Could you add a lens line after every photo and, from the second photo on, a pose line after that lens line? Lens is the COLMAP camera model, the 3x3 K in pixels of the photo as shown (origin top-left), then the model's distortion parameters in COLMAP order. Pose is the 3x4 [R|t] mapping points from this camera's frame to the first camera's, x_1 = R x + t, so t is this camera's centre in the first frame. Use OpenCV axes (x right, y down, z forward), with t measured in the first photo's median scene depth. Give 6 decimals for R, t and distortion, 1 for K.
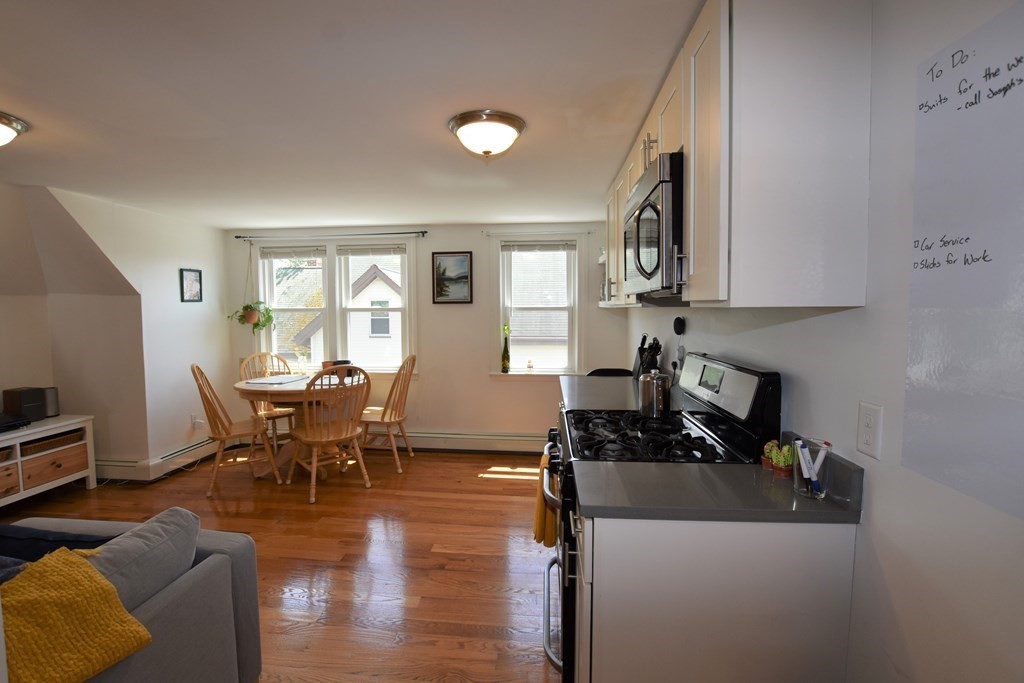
lens RADIAL K [[468.3, 0, 522.7], [0, 468.3, 336.2], [0, 0, 1]] dist [-0.034575, 0.004897]
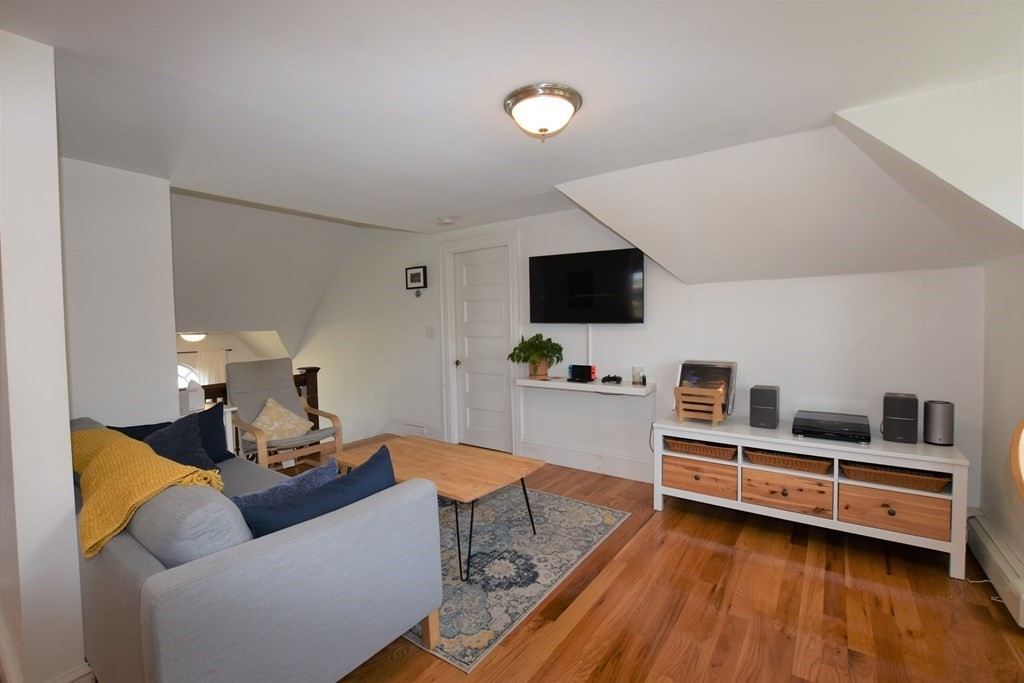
lens RADIAL K [[468.3, 0, 527.9], [0, 468.3, 336.5], [0, 0, 1]] dist [-0.034575, 0.004897]
pose [[-0.530340, 0.033177, -0.847135, -0.128422], [-0.037983, 0.997301, 0.062837, -0.005304], [0.846934, 0.065502, -0.527649, 0.790692]]
